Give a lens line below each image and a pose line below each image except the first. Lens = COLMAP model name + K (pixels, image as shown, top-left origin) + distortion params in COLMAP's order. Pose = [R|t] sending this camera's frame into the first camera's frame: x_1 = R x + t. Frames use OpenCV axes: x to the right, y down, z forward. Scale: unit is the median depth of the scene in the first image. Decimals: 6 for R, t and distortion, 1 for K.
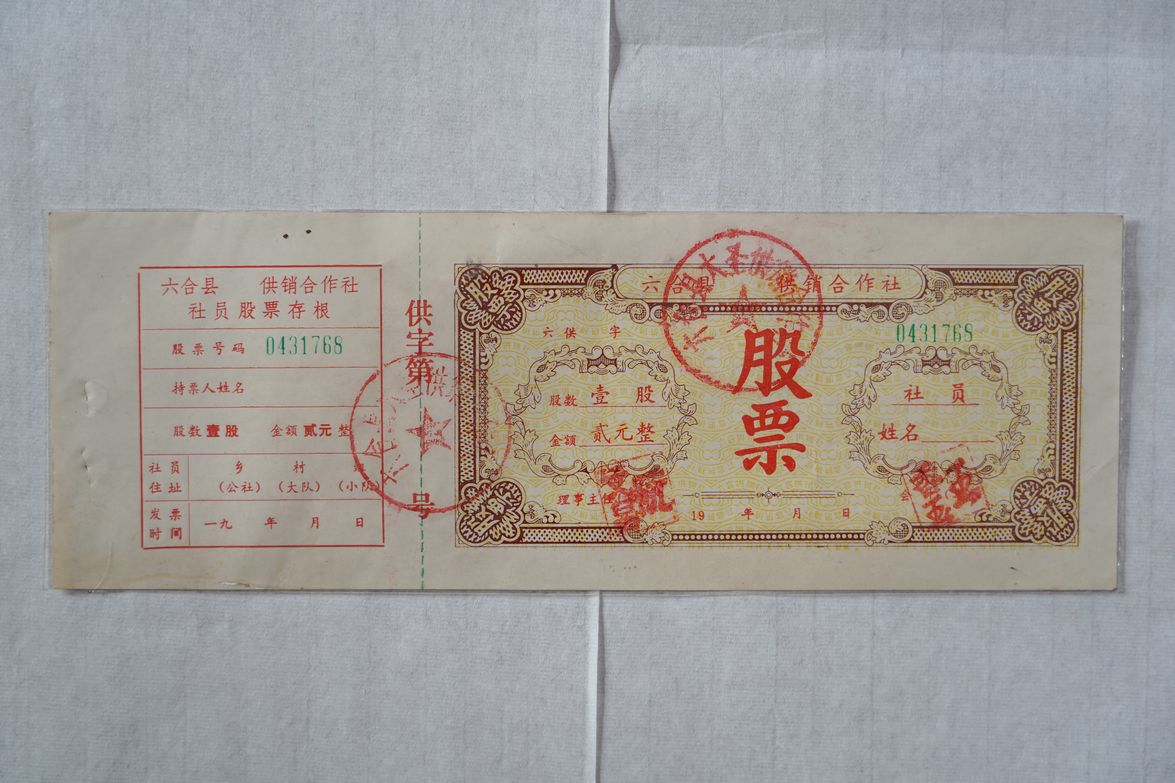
lens RADIAL K [[2496.5, 0, 581.9], [0, 2496.5, 390.8], [0, 0, 1]] dist [-0.536235, 0.000000]
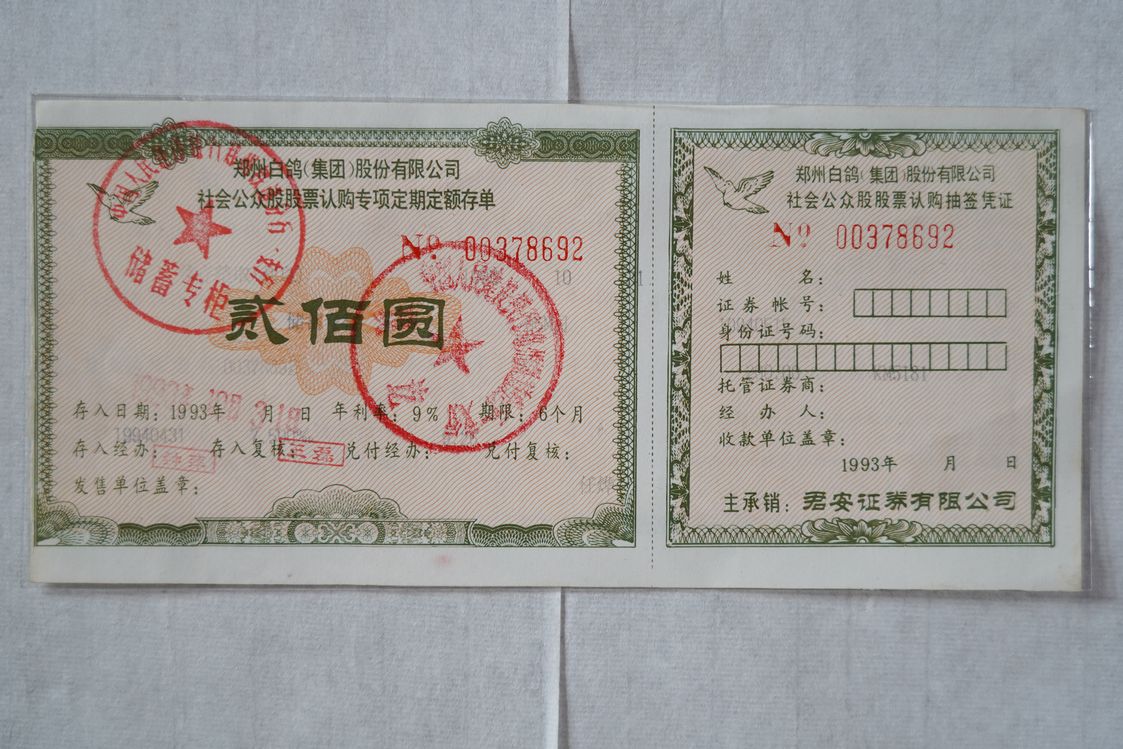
lens RADIAL K [[2598.9, 0, 564.5], [0, 2598.9, 372.6], [0, 0, 1]] dist [-0.338633, 0.000000]
pose [[0.999956, -0.004393, 0.008320, 0.002228], [0.004263, 0.999869, 0.015634, -0.013301], [-0.008387, -0.015598, 0.999843, 0.220190]]
